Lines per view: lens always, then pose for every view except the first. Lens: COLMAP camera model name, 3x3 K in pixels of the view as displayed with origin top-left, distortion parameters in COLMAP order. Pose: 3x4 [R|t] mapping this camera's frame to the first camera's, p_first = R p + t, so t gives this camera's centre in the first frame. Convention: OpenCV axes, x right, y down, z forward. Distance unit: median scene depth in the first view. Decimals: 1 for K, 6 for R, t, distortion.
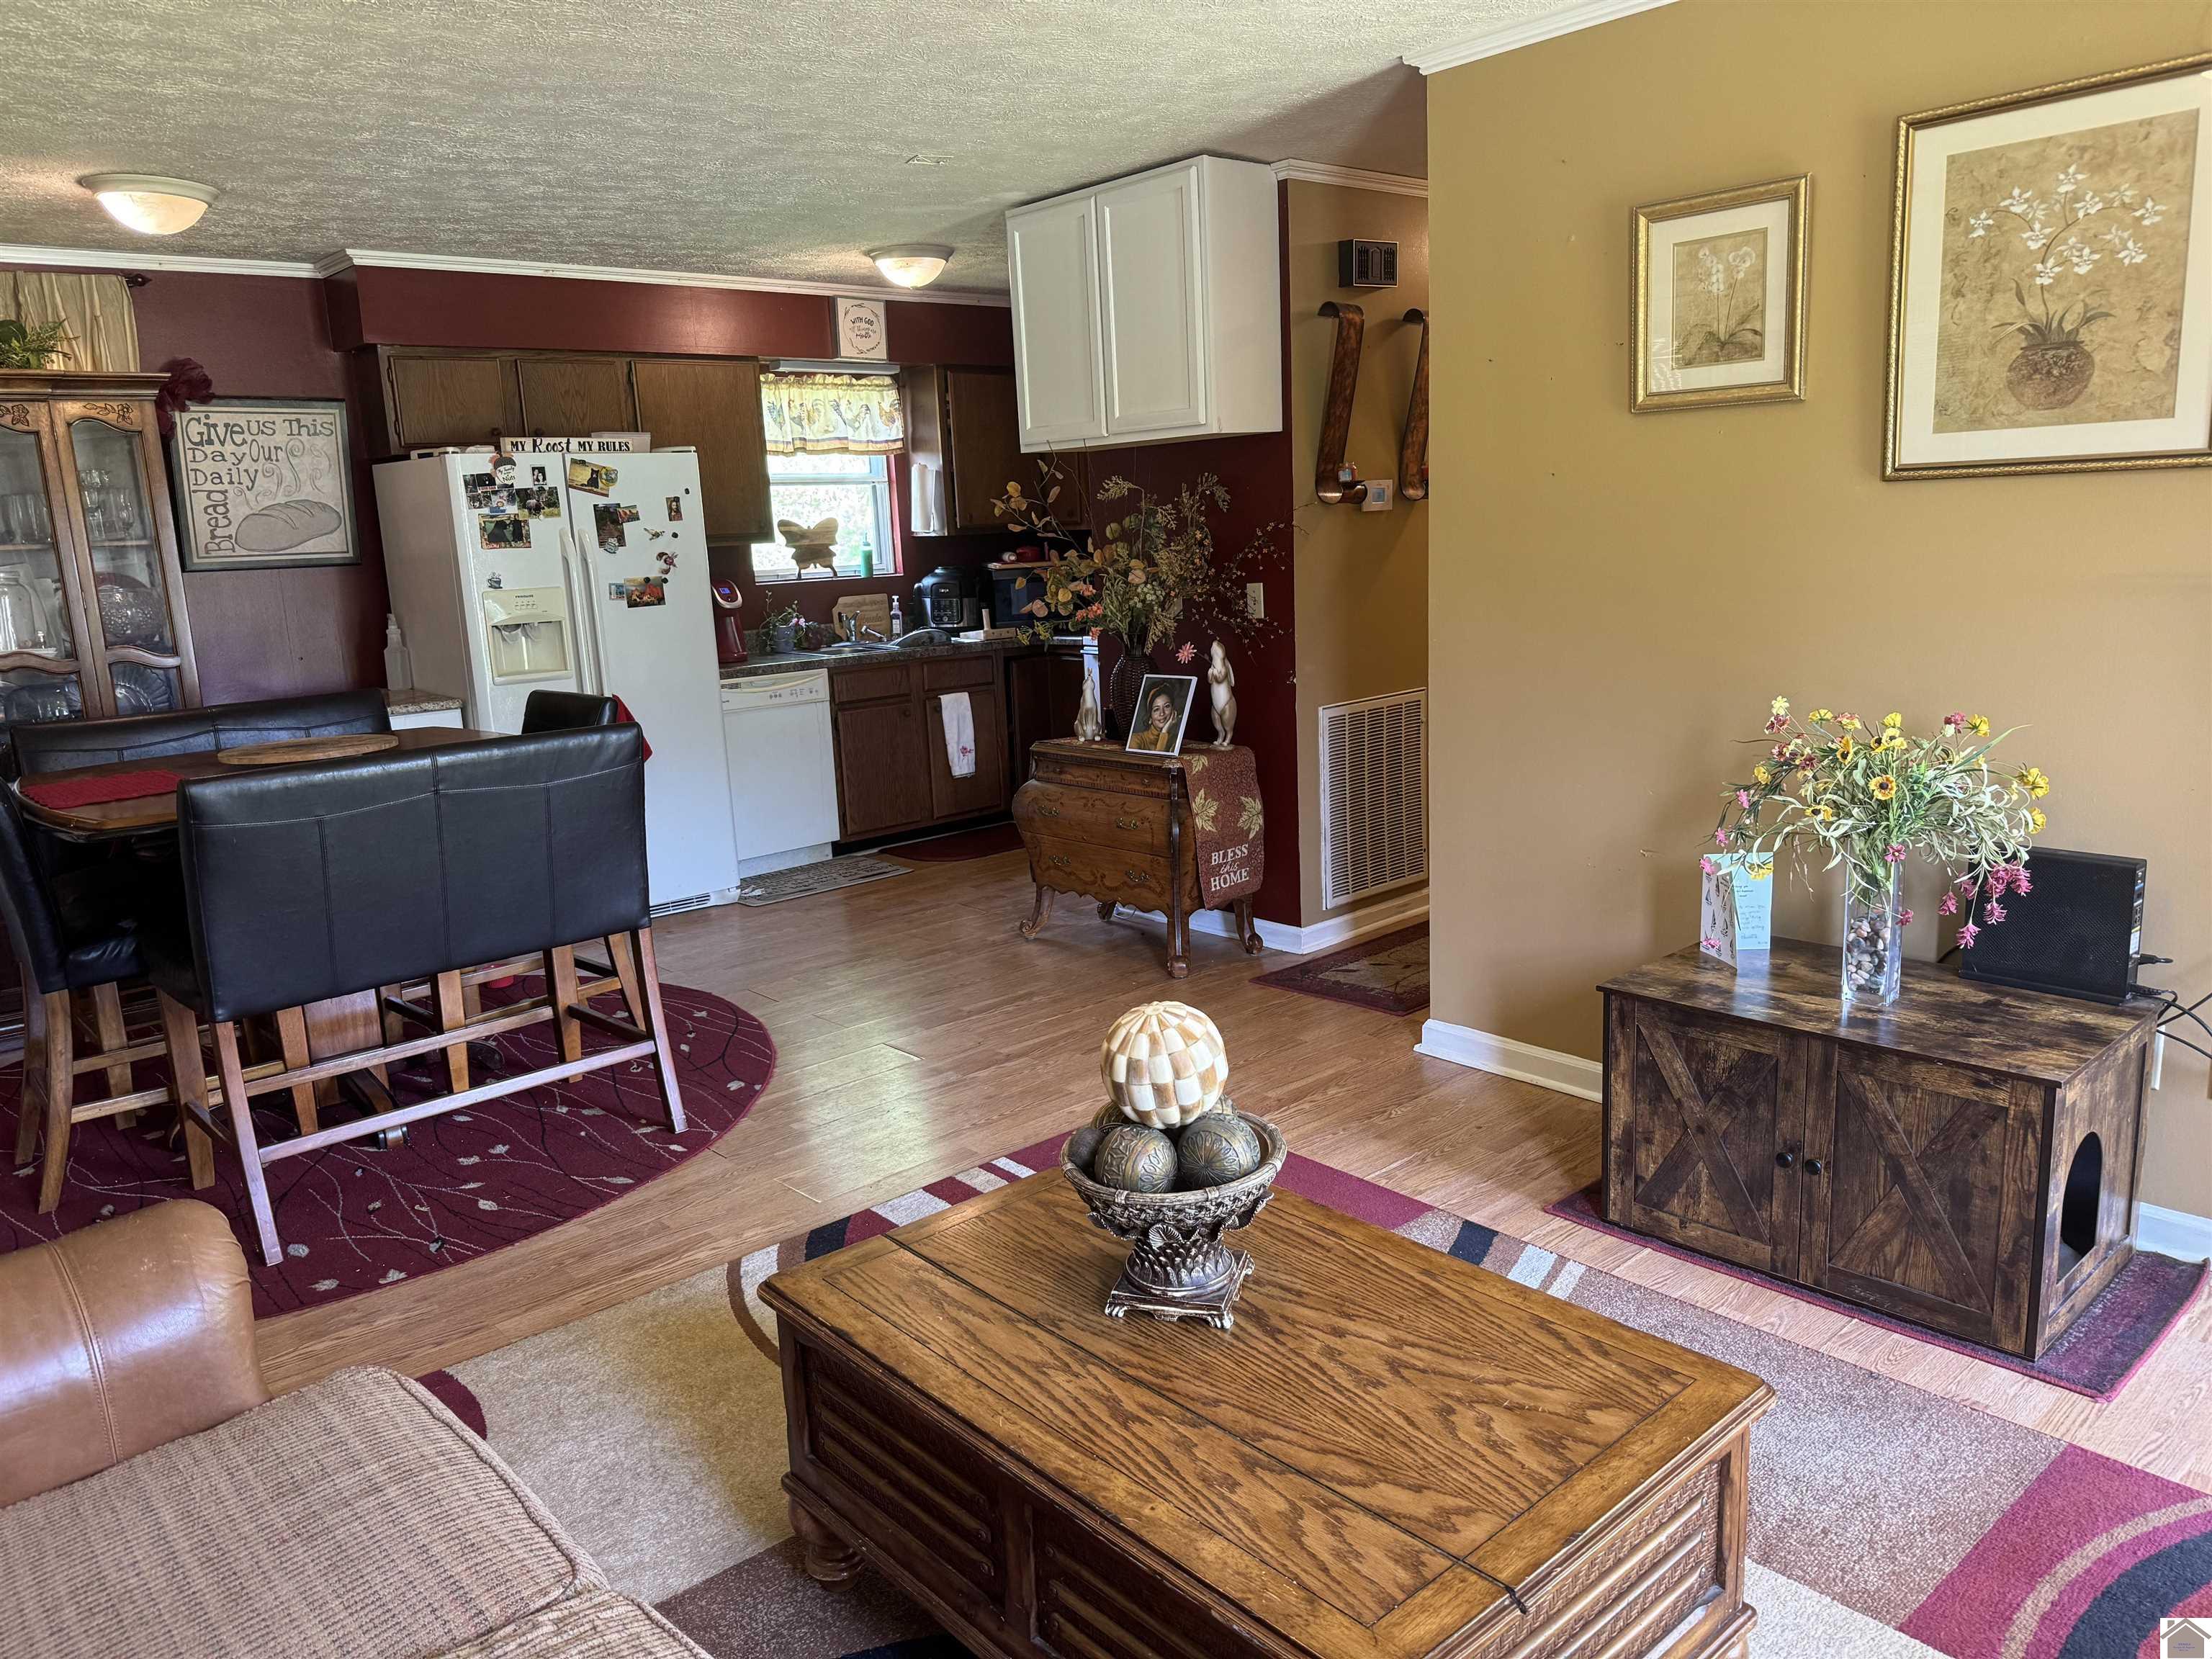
lens RADIAL K [[1559.5, 0, 1096.9], [0, 1559.5, 833.4], [0, 0, 1]] dist [0.057349, -0.075816]
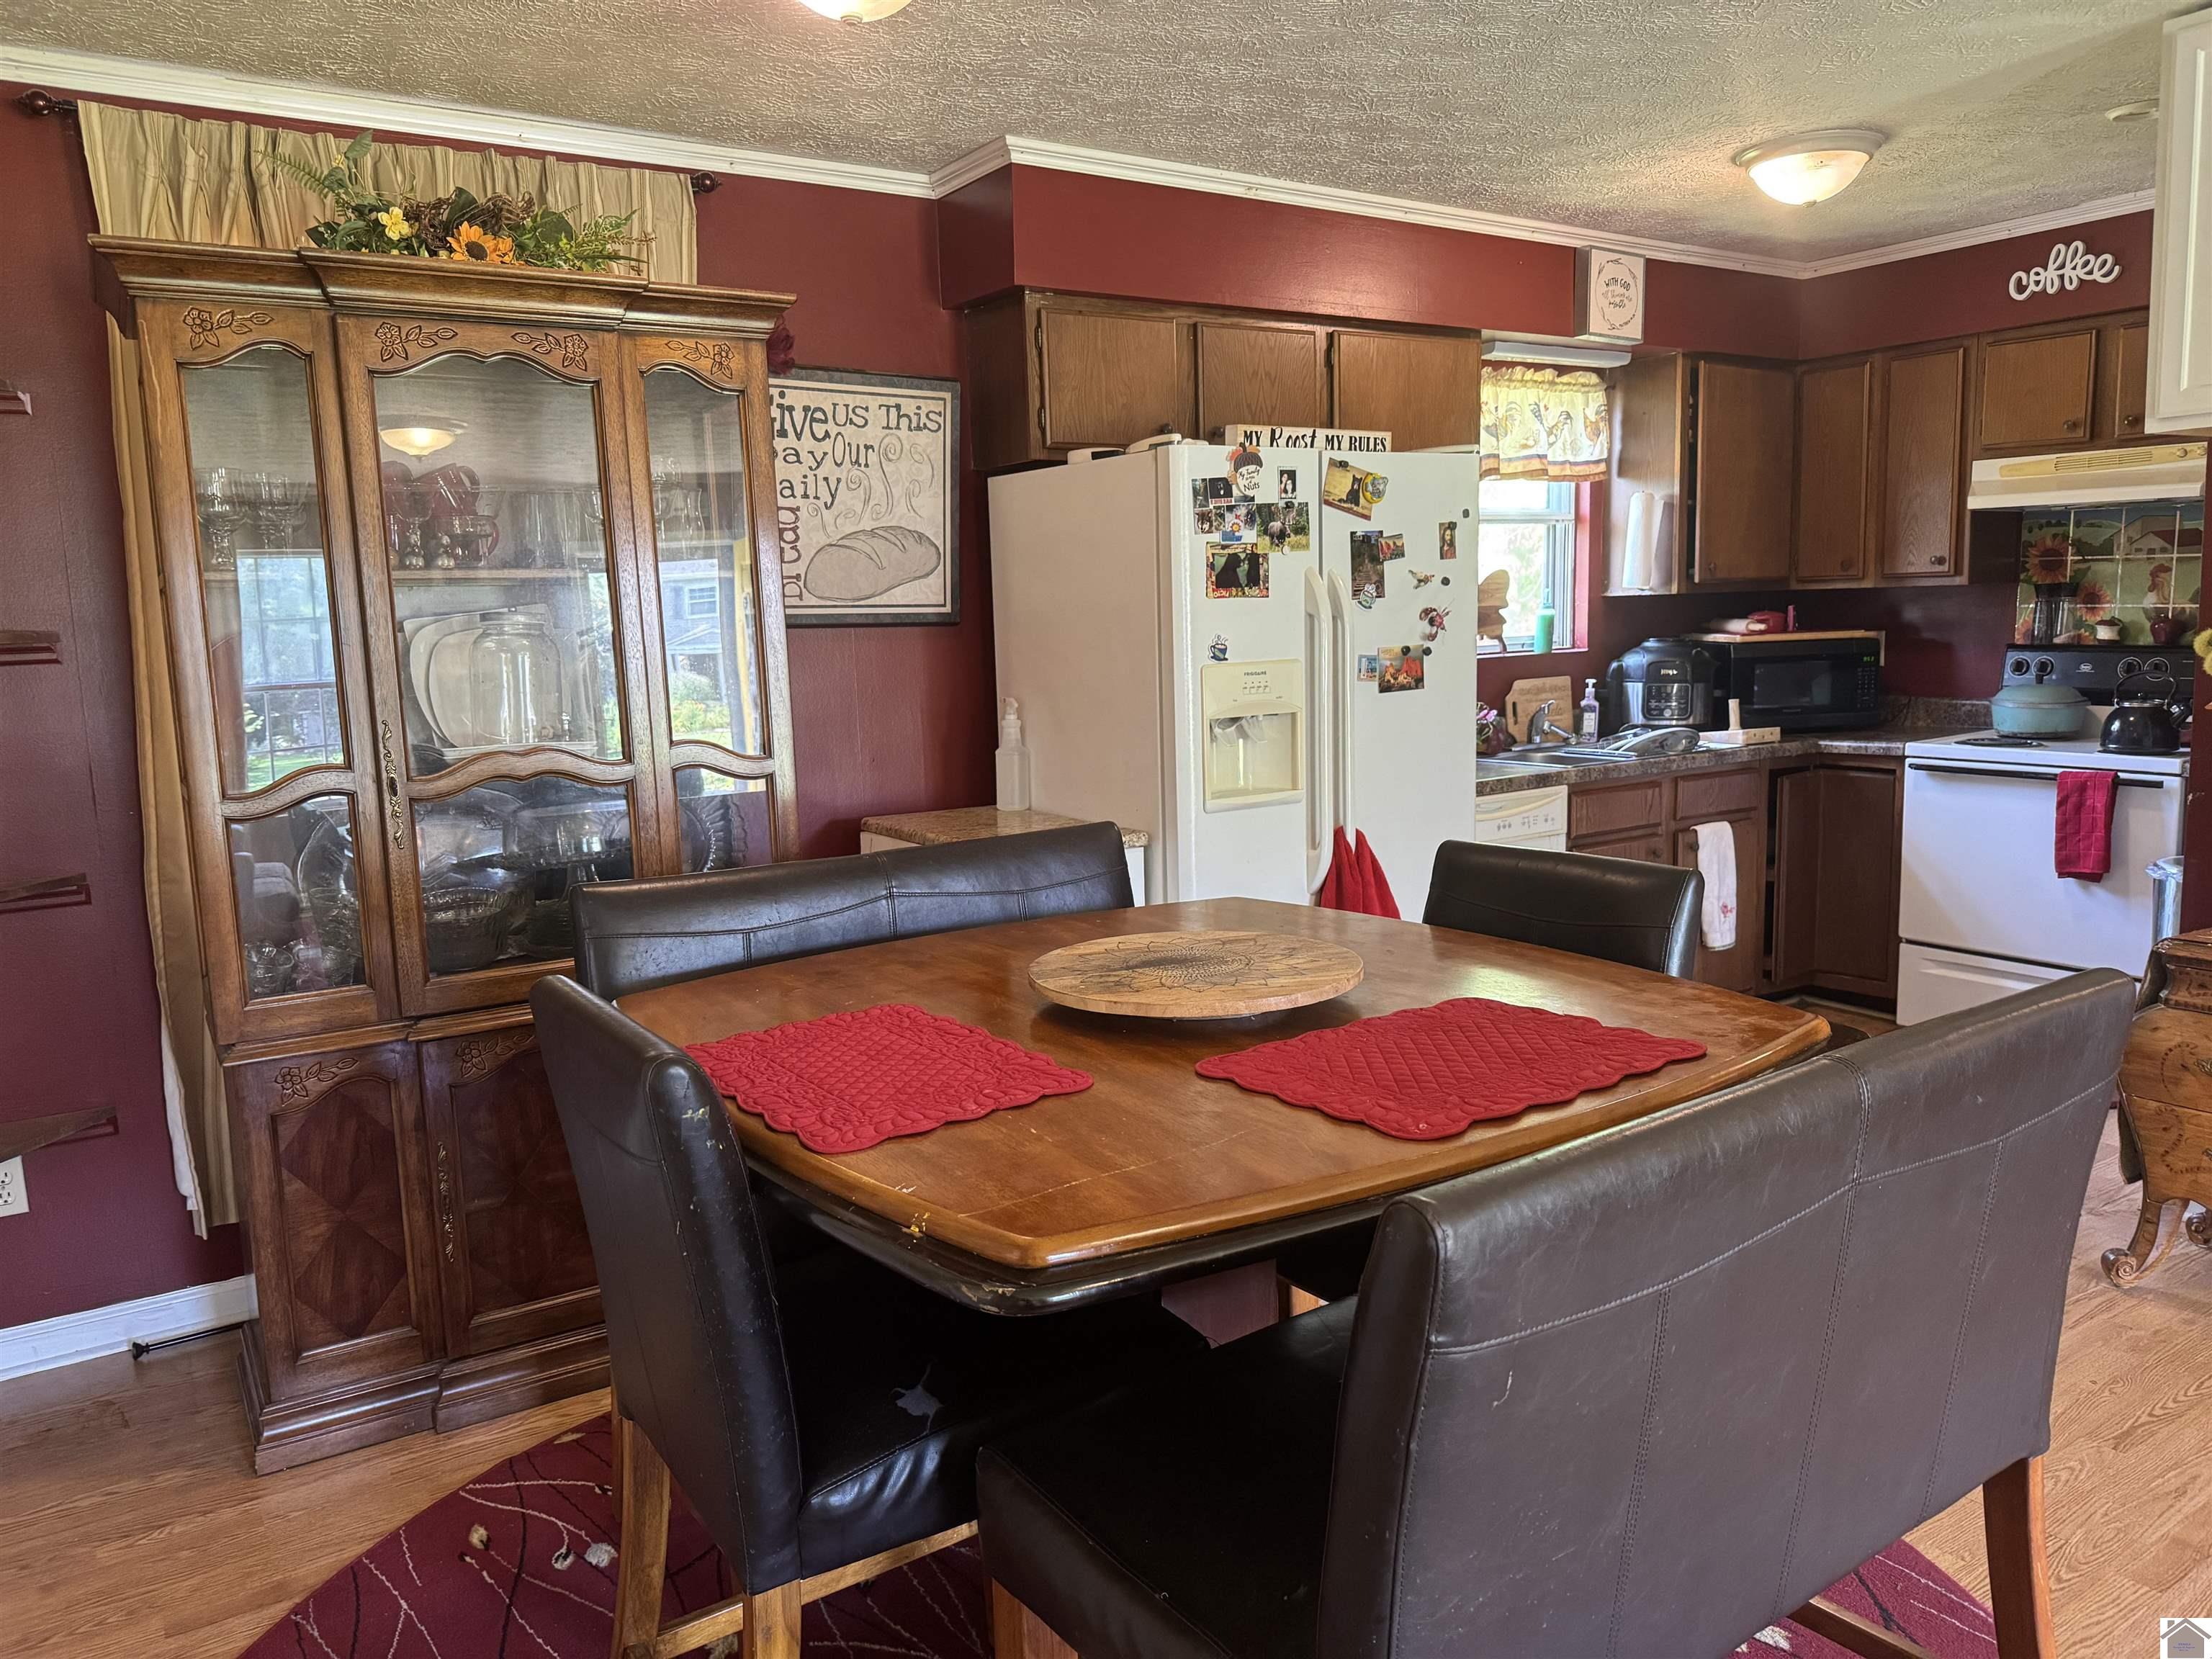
lens RADIAL K [[1571.0, 0, 1112.4], [0, 1571.0, 827.9], [0, 0, 1]] dist [0.066819, -0.089239]
pose [[0.990971, 0.032441, -0.130089, -0.327473], [-0.039662, 0.997790, -0.053306, -0.051911], [0.128072, 0.057984, 0.990068, 0.362193]]
